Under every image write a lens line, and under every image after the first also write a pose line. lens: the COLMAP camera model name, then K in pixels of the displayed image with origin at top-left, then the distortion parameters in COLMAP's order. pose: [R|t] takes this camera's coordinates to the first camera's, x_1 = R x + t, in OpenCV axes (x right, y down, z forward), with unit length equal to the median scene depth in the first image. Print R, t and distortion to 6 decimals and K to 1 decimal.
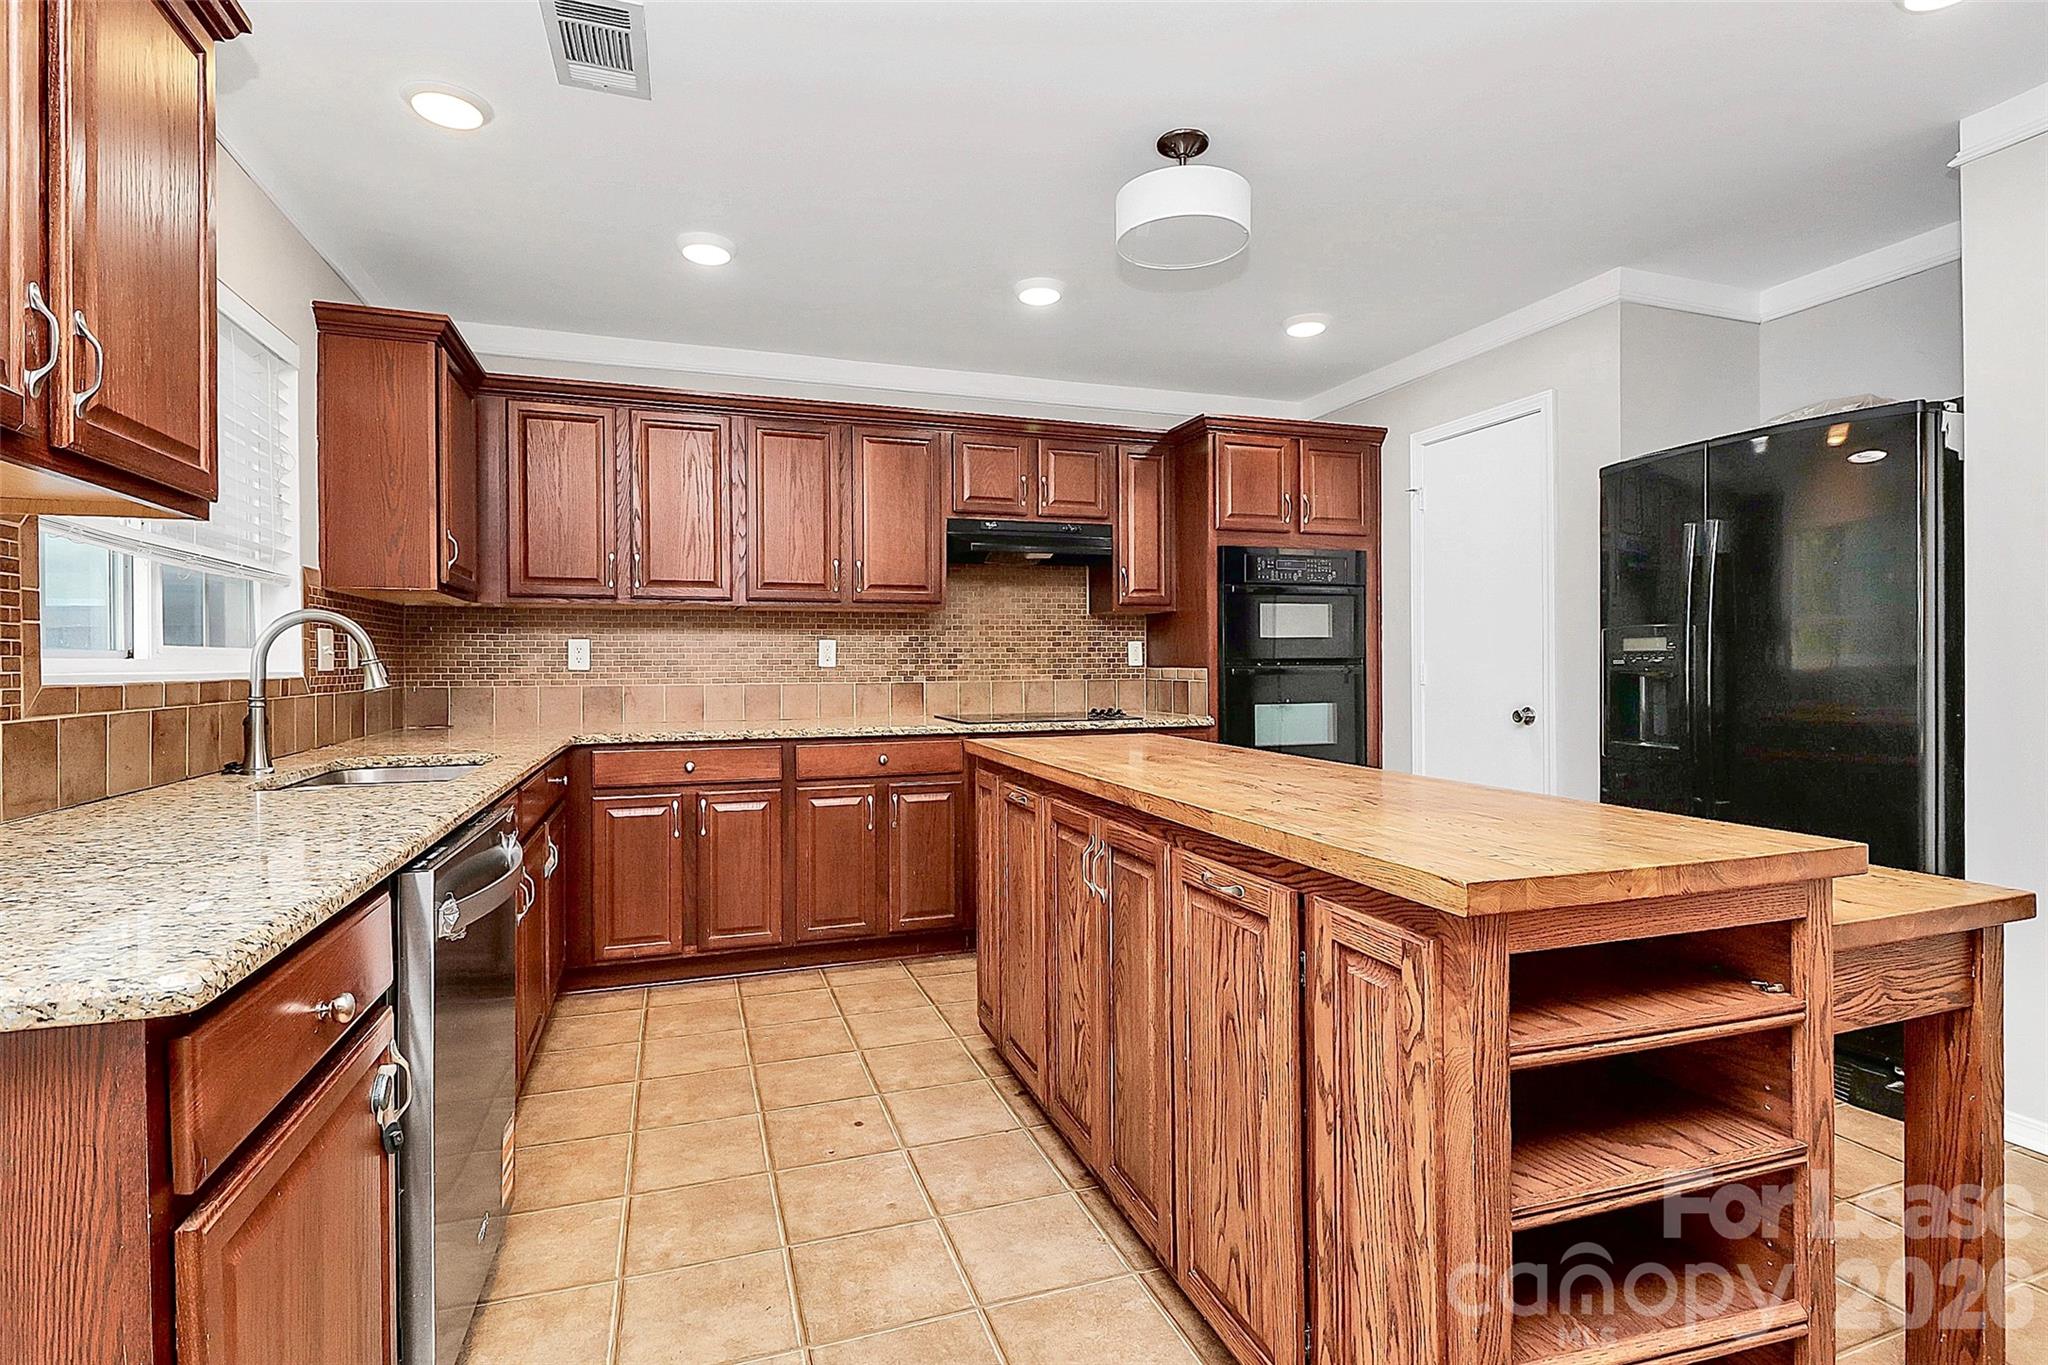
lens RADIAL K [[959.8, 0, 1019.9], [0, 959.8, 661.8], [0, 0, 1]] dist [-0.003554, -0.018802]
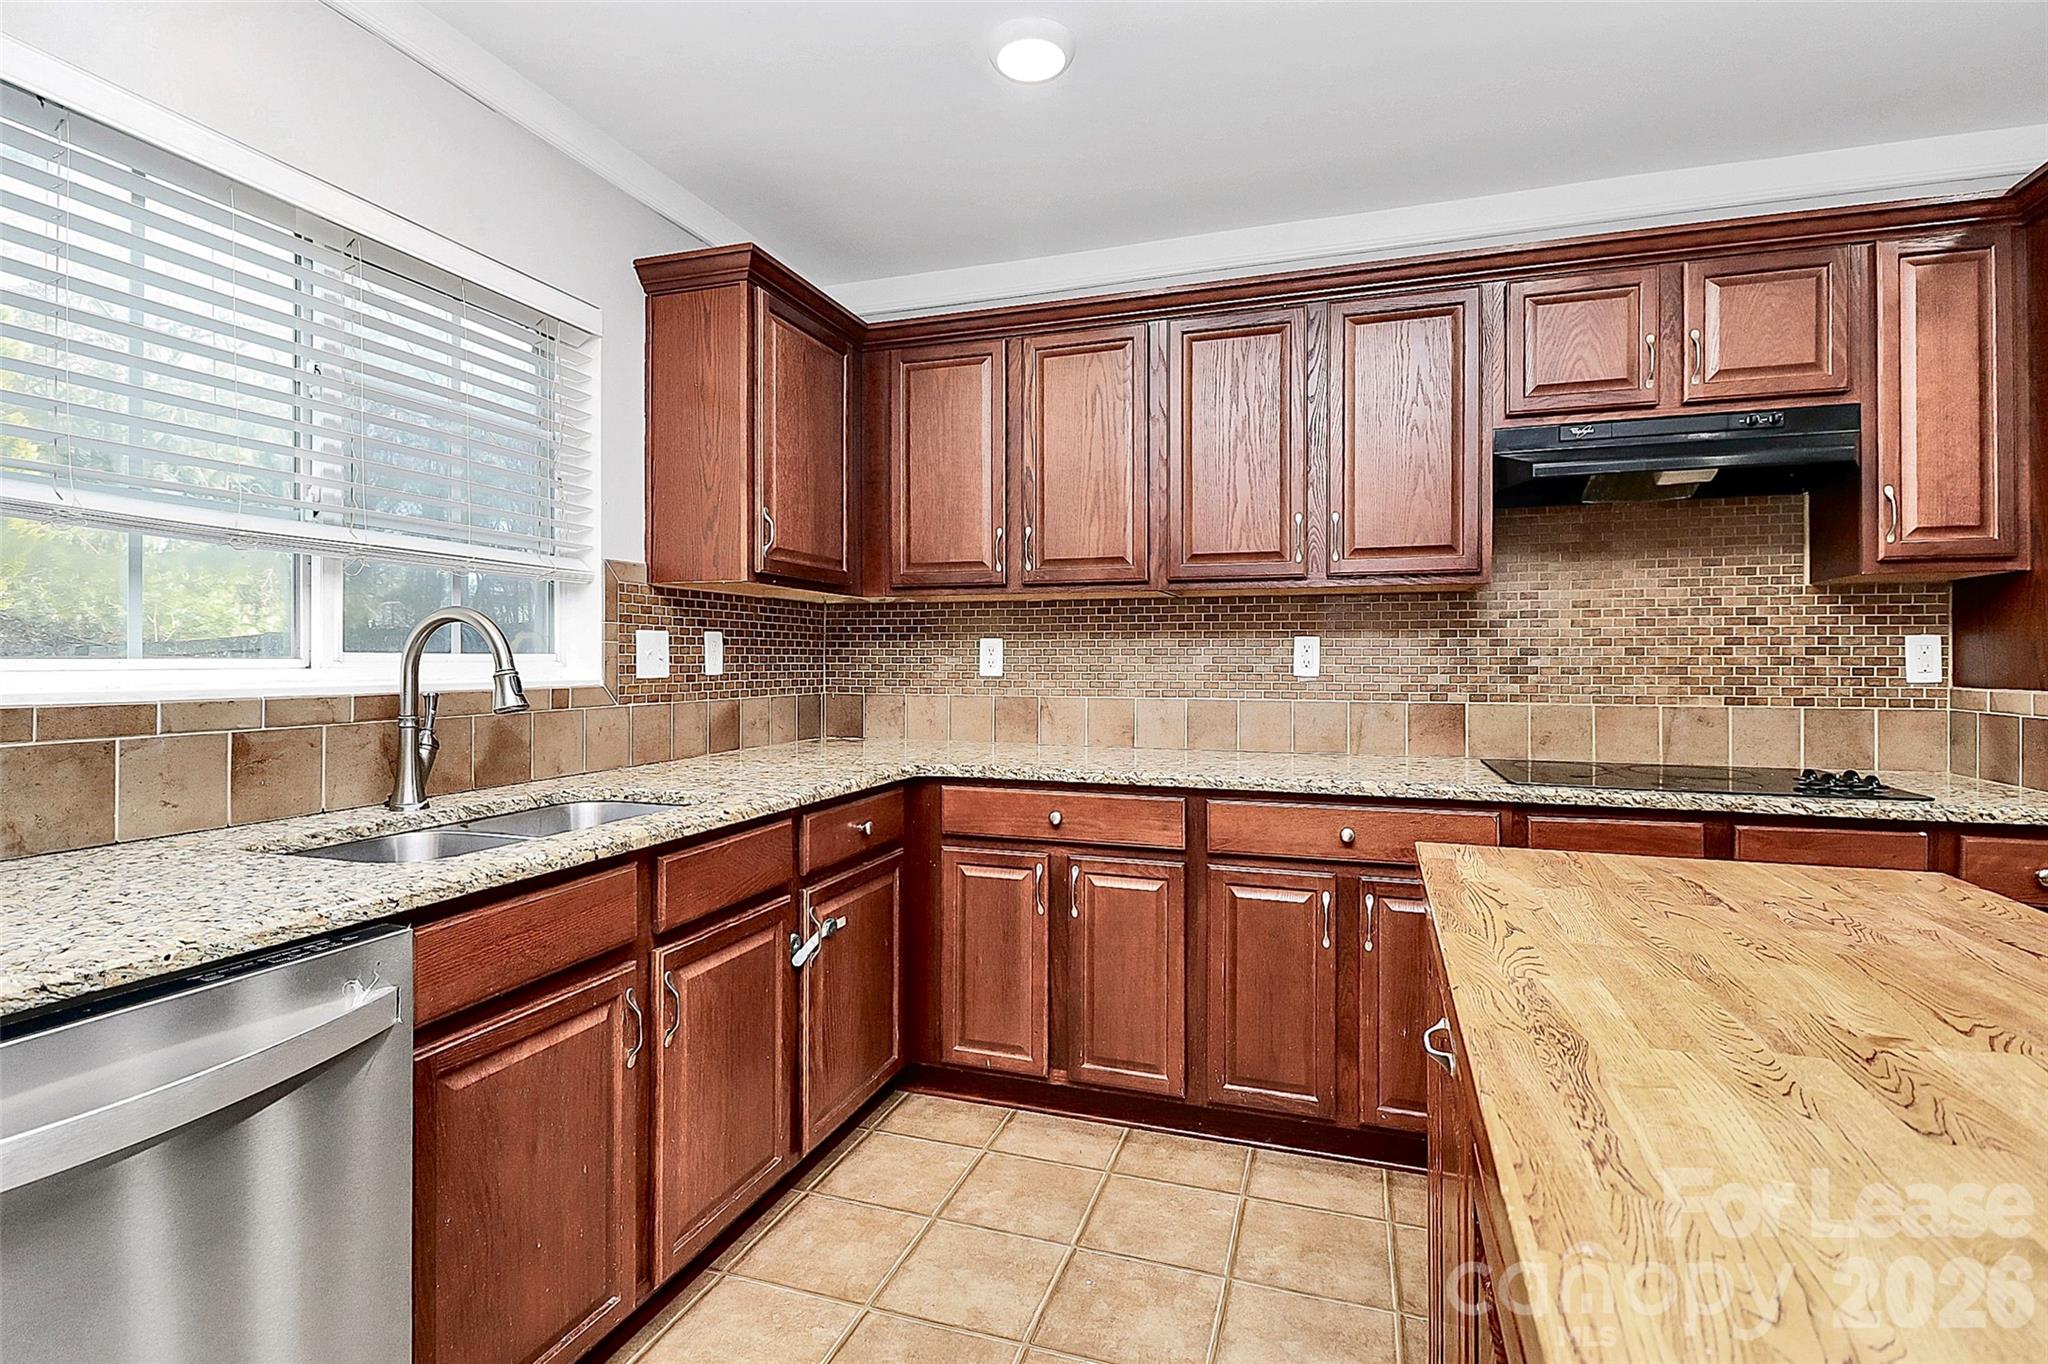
lens RADIAL K [[959.8, 0, 1019.9], [0, 959.8, 661.3], [0, 0, 1]] dist [-0.003554, -0.018802]
pose [[0.784976, 0.006810, -0.619488, 0.068965], [-0.004533, 0.999976, 0.005249, -0.009679], [0.619509, -0.001312, 0.784988, 0.408678]]
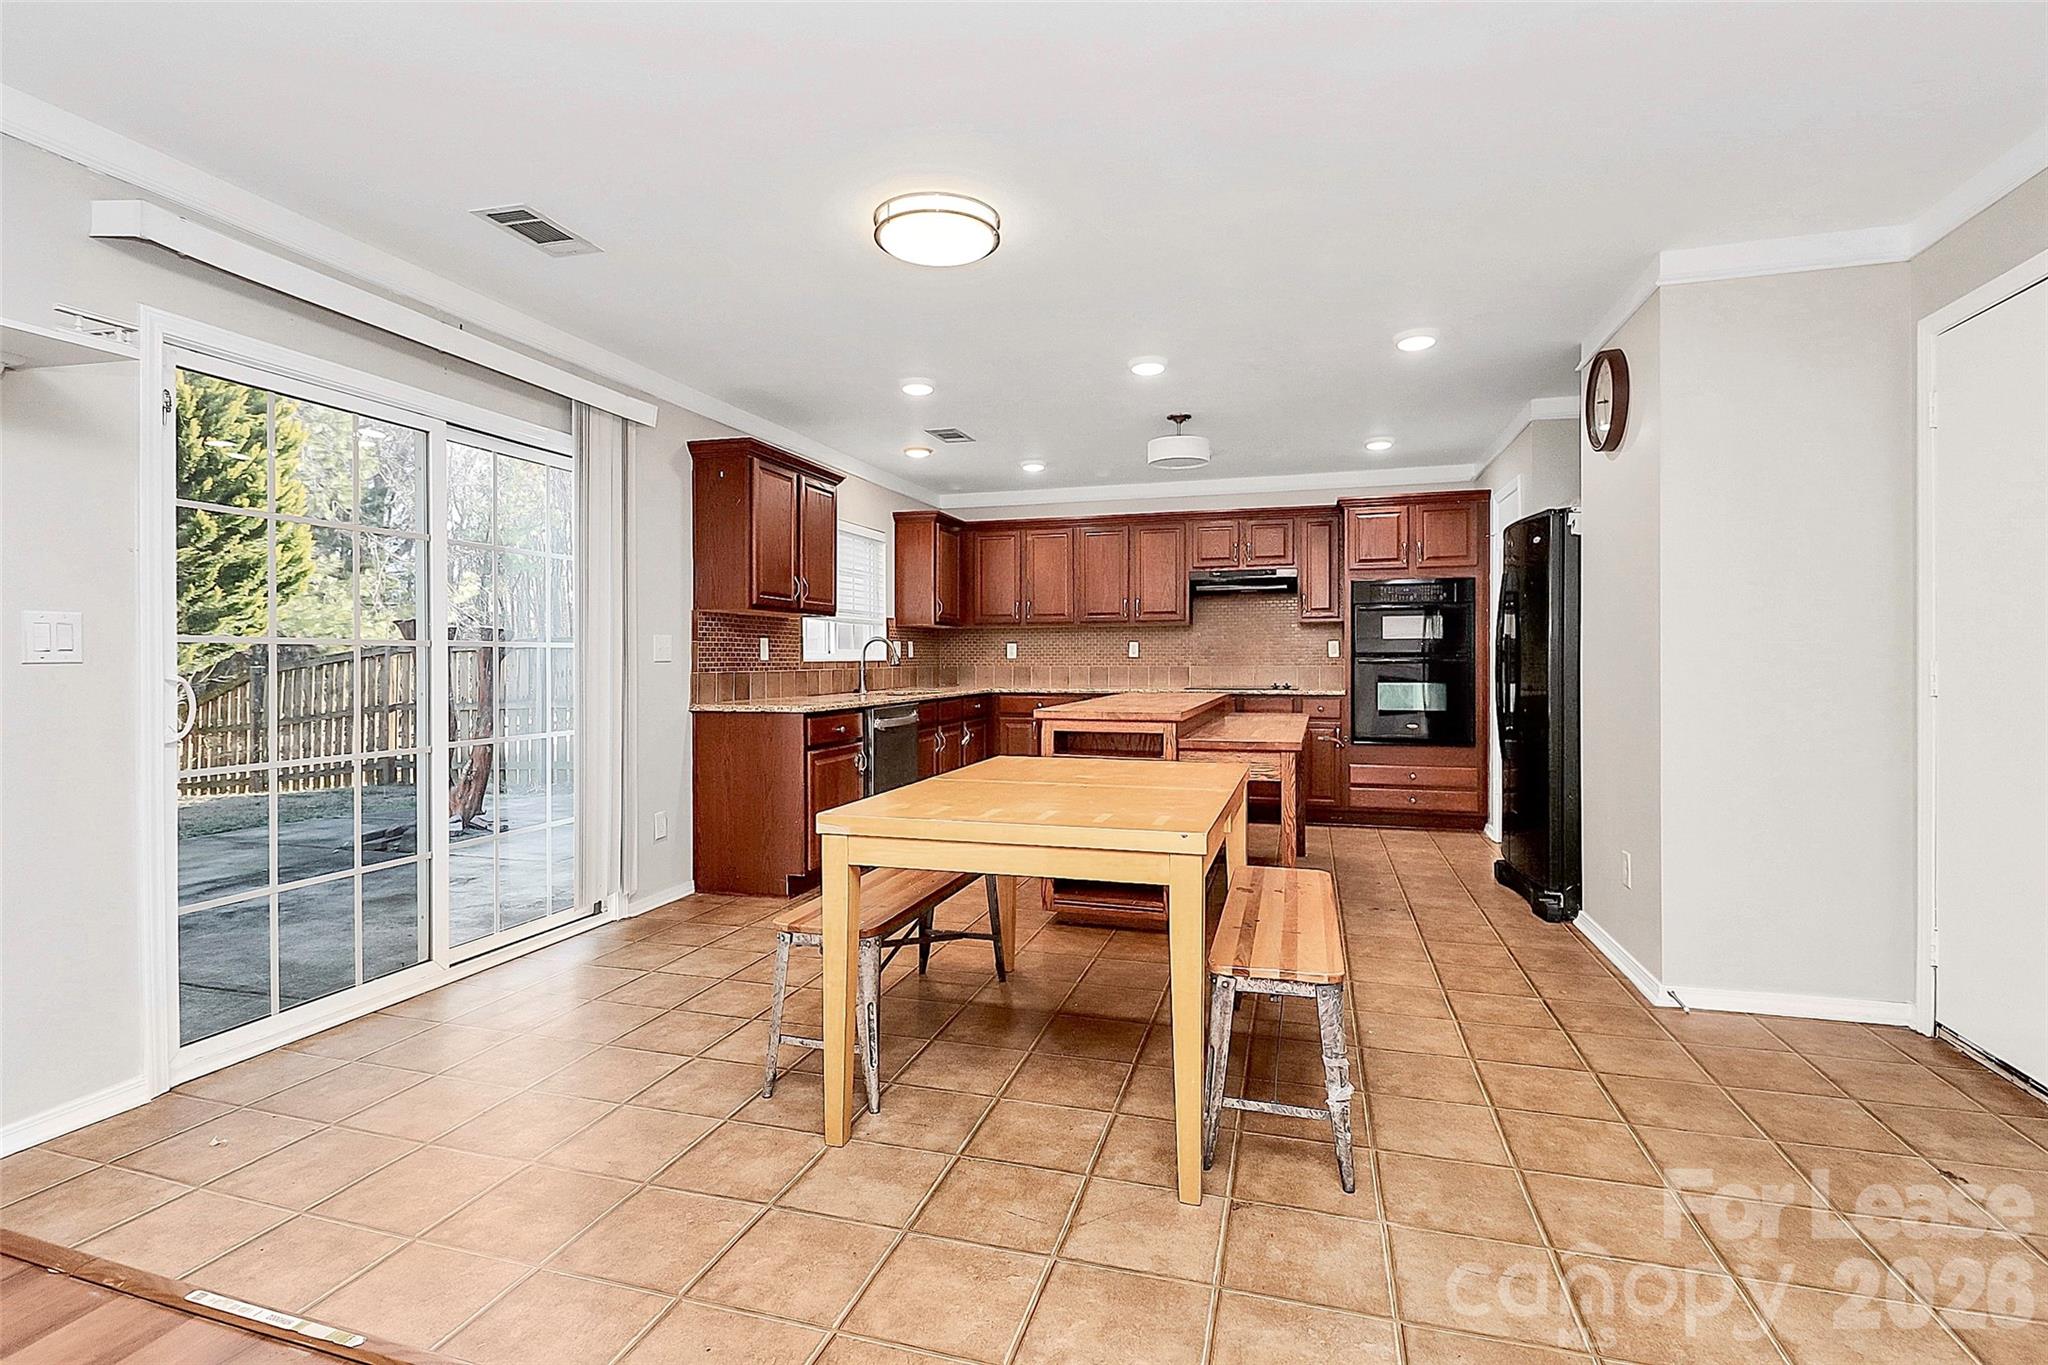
lens RADIAL K [[959.8, 0, 1019.9], [0, 959.8, 661.8], [0, 0, 1]] dist [-0.003554, -0.018802]
pose [[0.809600, 0.006271, -0.586948, 0.792781], [-0.001316, 0.999960, 0.008868, -0.002642], [0.586980, -0.006407, 0.809576, -0.664902]]
